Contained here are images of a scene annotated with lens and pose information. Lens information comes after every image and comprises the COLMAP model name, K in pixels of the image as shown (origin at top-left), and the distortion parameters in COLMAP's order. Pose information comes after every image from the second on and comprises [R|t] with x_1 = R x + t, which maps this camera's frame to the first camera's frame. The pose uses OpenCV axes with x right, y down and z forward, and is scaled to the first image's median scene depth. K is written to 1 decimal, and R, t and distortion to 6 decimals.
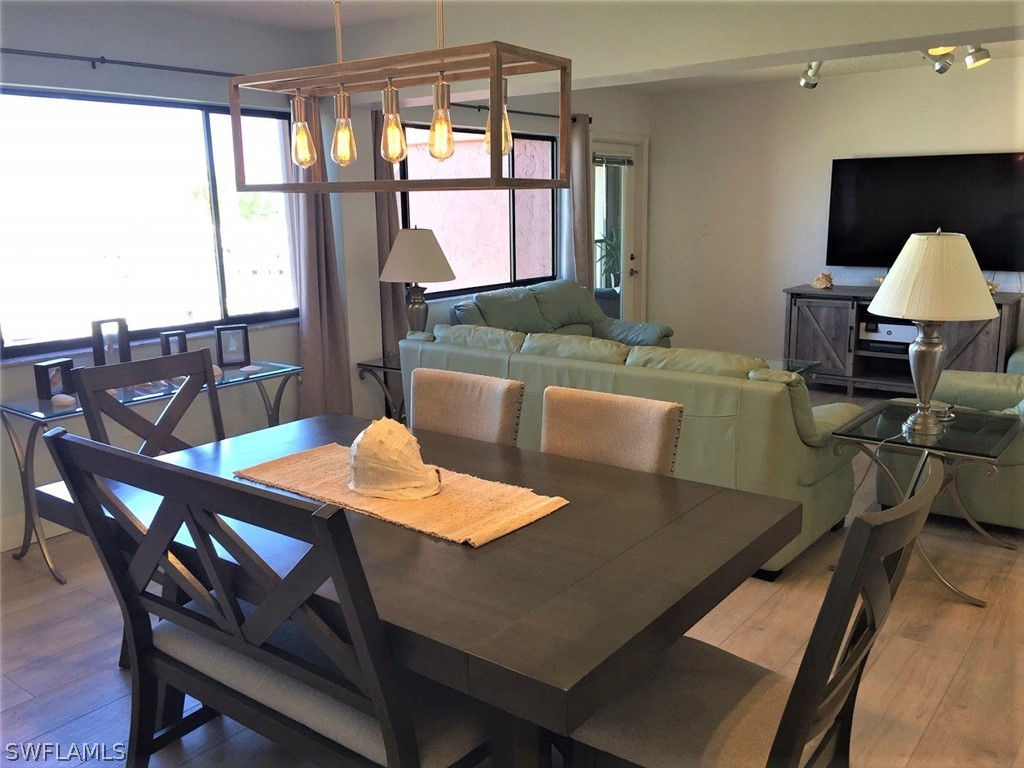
lens RADIAL K [[888.2, 0, 519.4], [0, 888.2, 378.8], [0, 0, 1]] dist [0.069111, -0.075672]
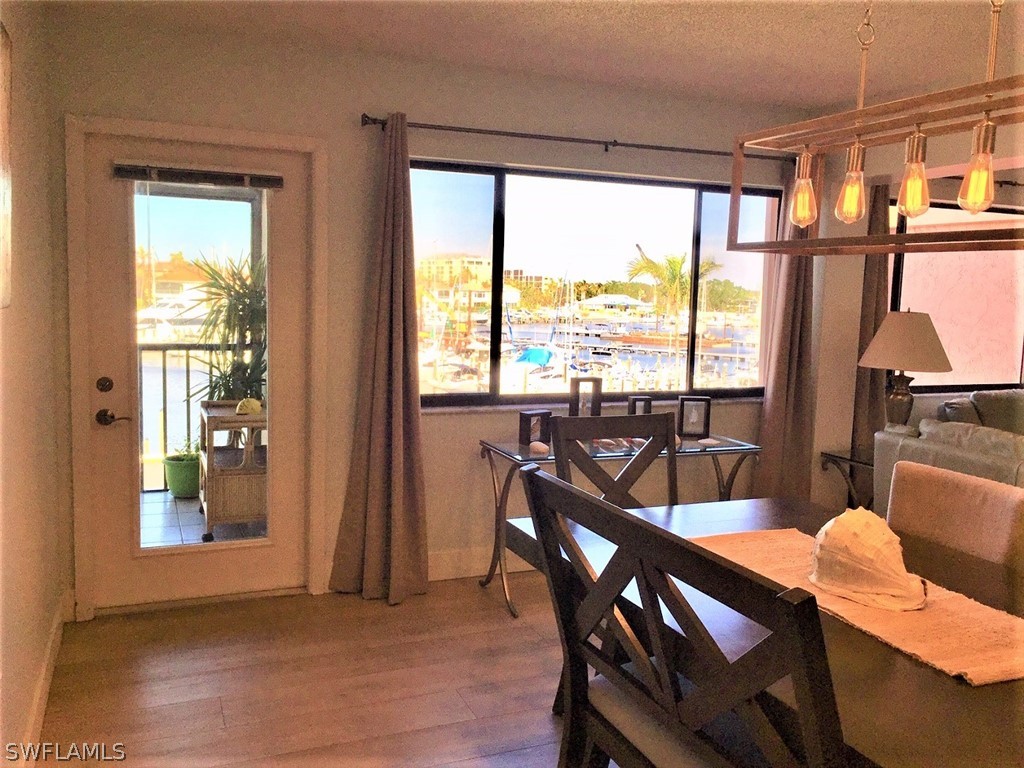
lens RADIAL K [[888.2, 0, 514.2], [0, 888.2, 391.8], [0, 0, 1]] dist [0.069111, -0.075672]
pose [[0.870296, 0.099780, -0.482316, -0.035363], [-0.140608, 0.988845, -0.049145, 0.022082], [0.472032, 0.110588, 0.874617, 0.064522]]
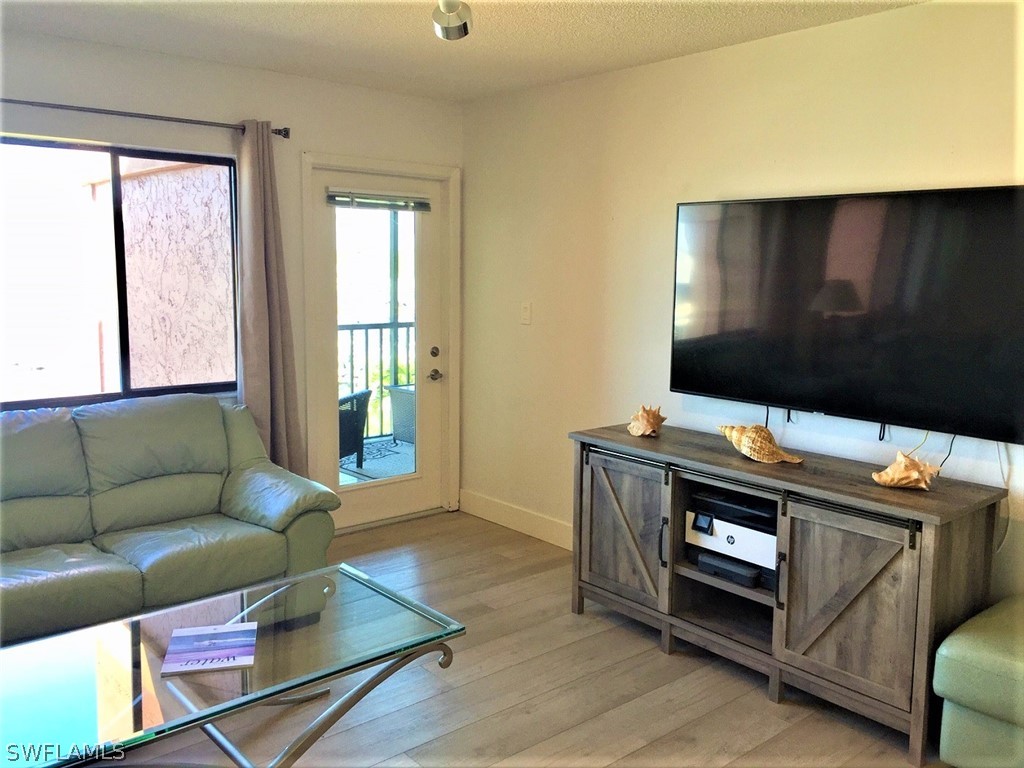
lens RADIAL K [[888.2, 0, 506.4], [0, 888.2, 380.4], [0, 0, 1]] dist [0.069111, -0.075672]
pose [[0.978632, 0.052088, -0.198914, 0.356854], [-0.064708, 0.996248, -0.057473, -0.096098], [0.195174, 0.069116, 0.978330, 0.443913]]
